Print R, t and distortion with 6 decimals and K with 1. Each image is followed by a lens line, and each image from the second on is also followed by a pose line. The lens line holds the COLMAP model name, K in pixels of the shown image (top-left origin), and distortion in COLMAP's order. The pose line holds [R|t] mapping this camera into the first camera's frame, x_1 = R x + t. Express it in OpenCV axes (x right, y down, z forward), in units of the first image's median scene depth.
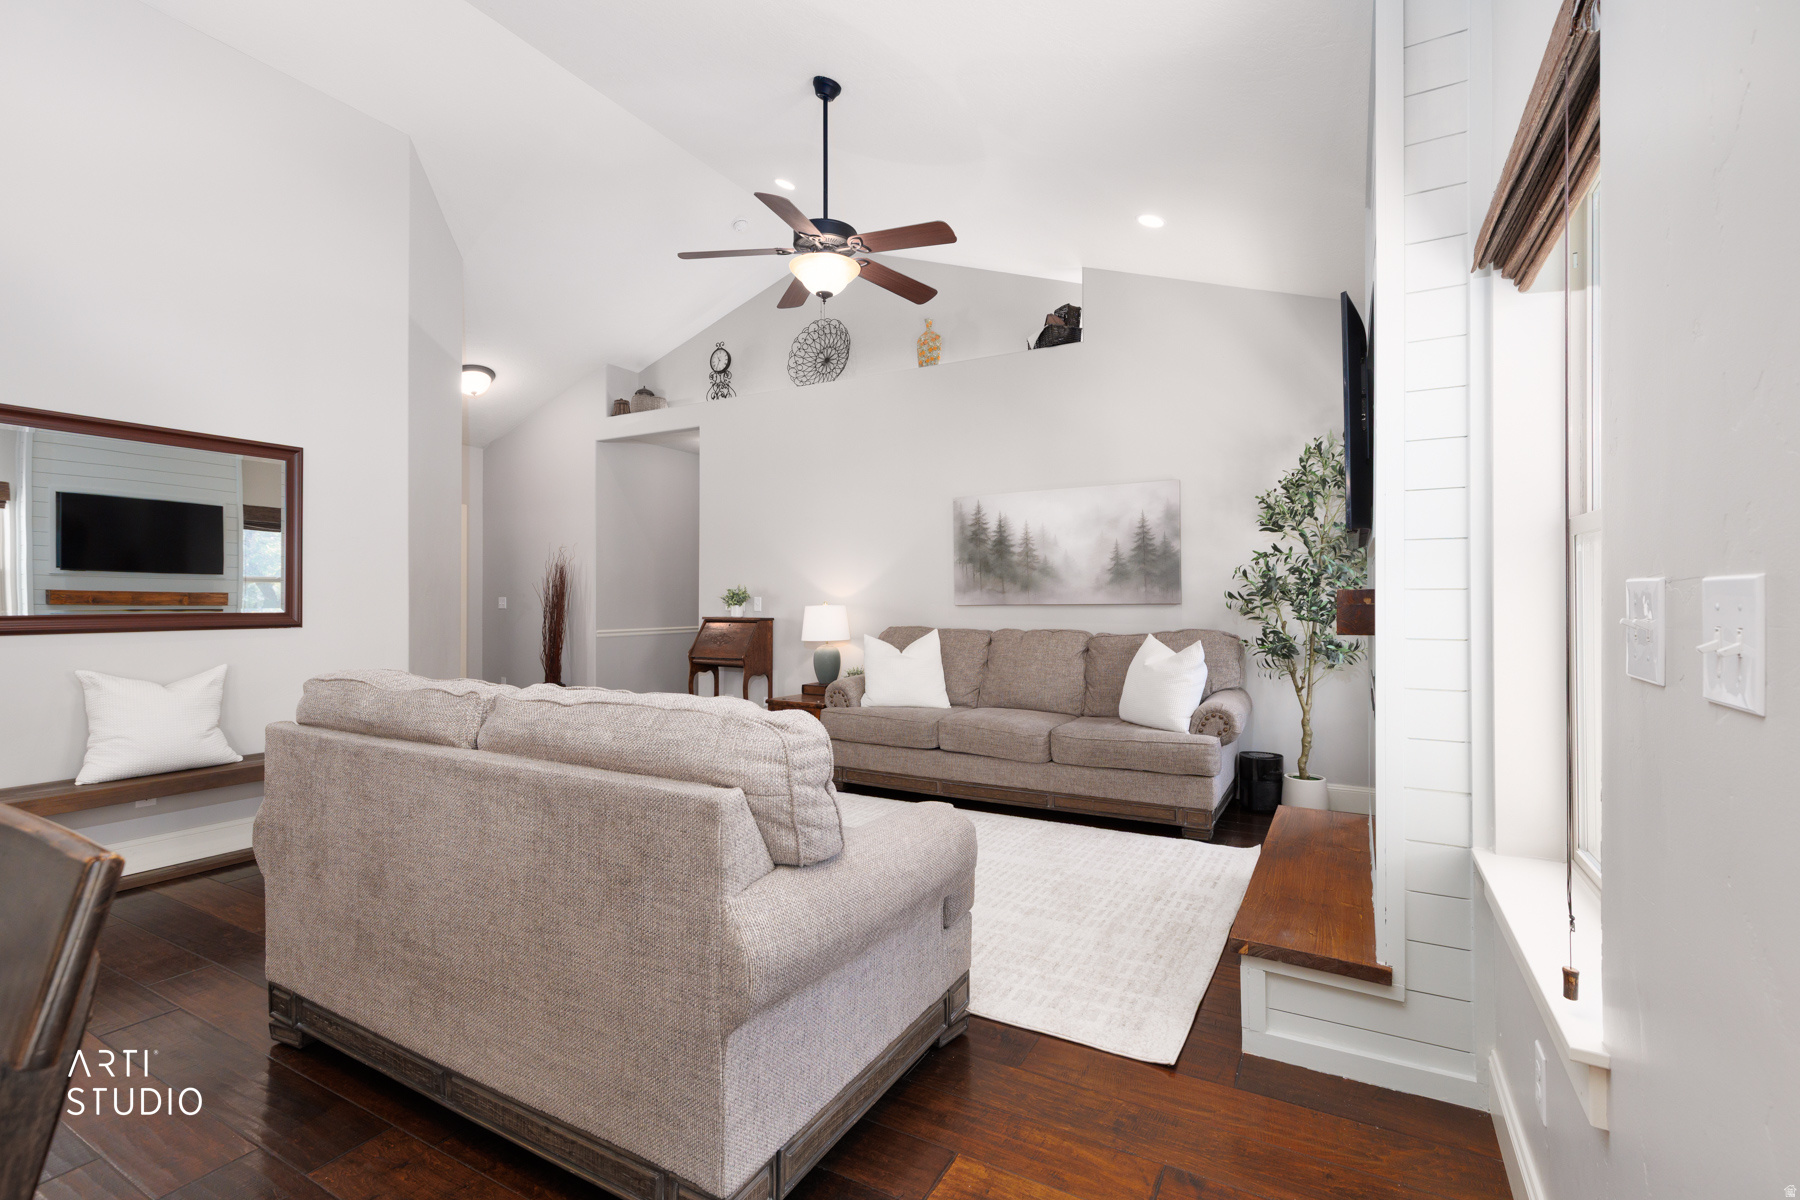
lens RADIAL K [[810.5, 0, 902.4], [0, 810.5, 598.2], [0, 0, 1]] dist [0.003473, 0.000352]
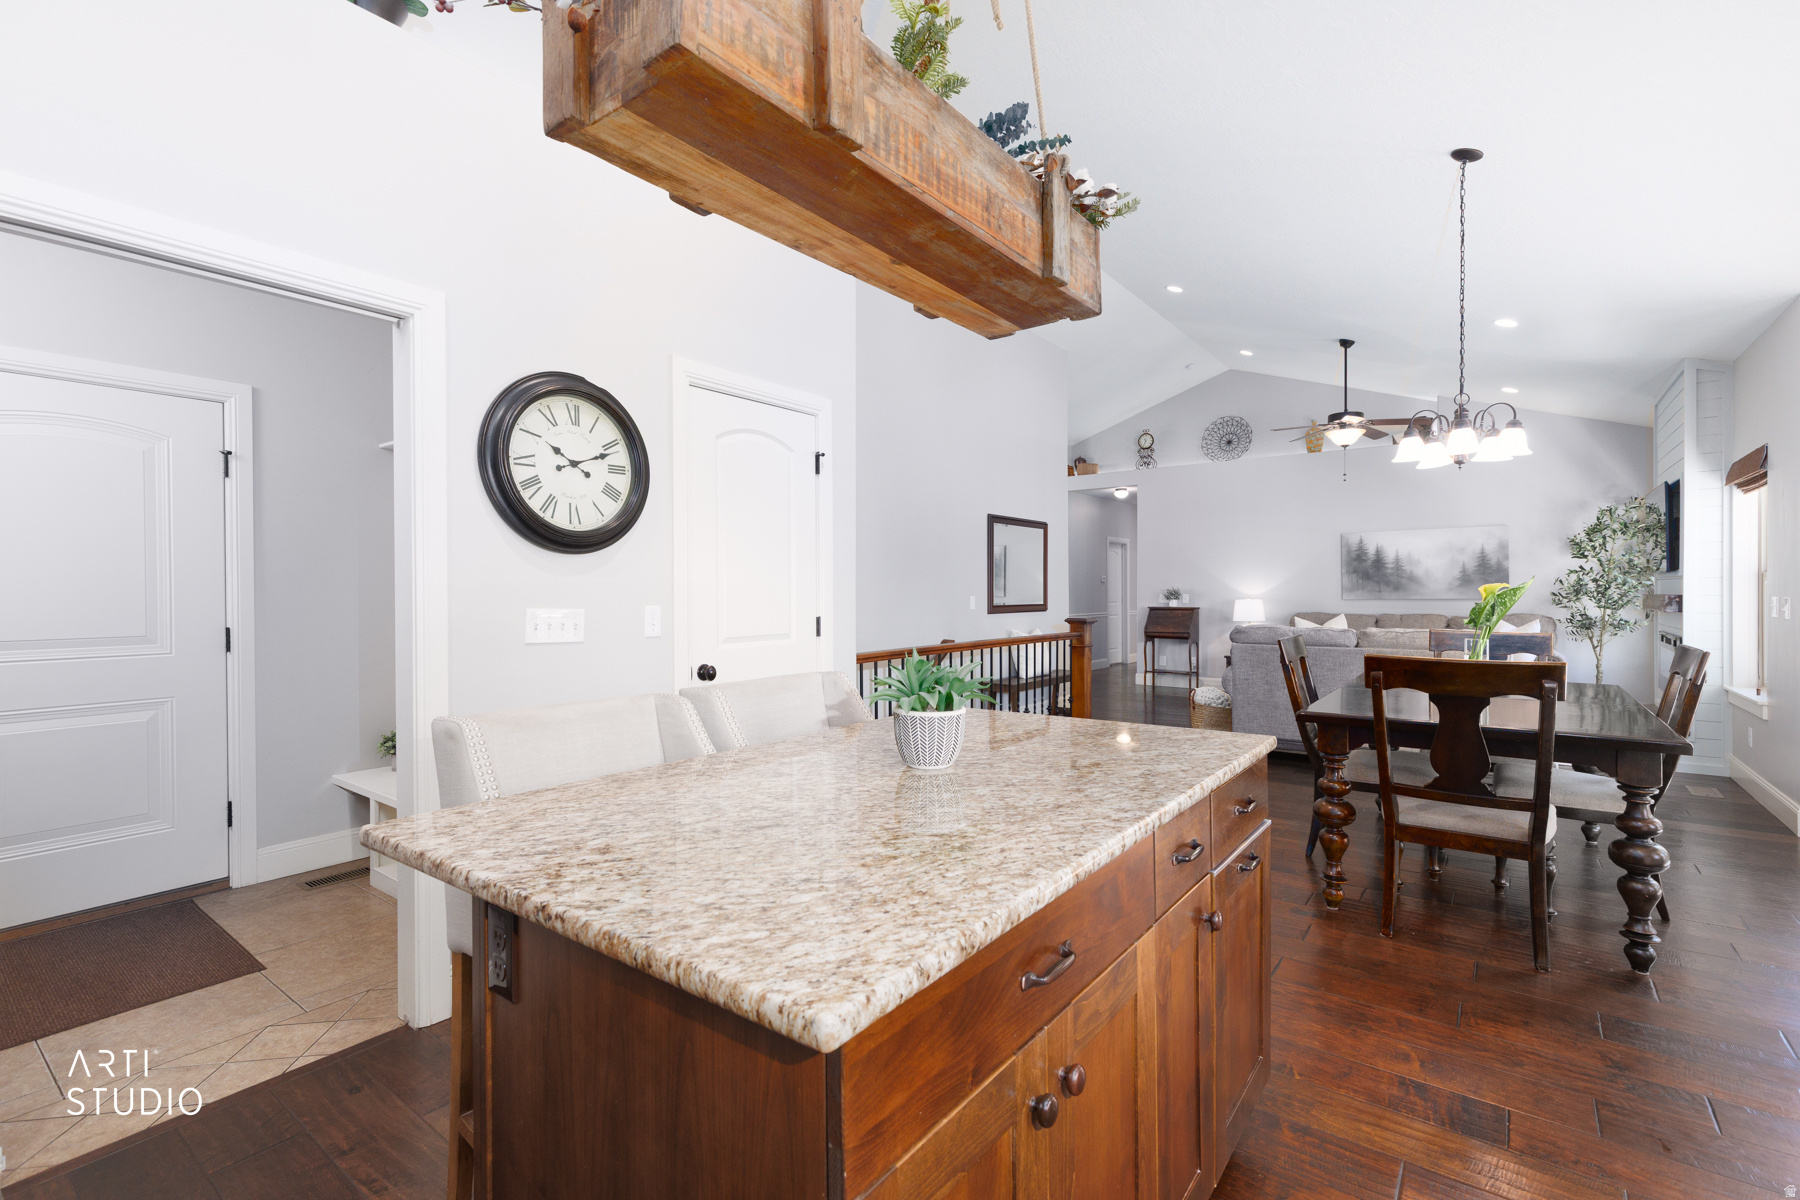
lens RADIAL K [[810.5, 0, 896.2], [0, 810.5, 597.6], [0, 0, 1]] dist [0.003473, 0.000352]
pose [[0.989553, -0.001608, -0.144161, -0.663516], [0.002868, 0.999959, 0.008536, -0.012980], [0.144141, -0.008860, 0.989517, -0.844723]]
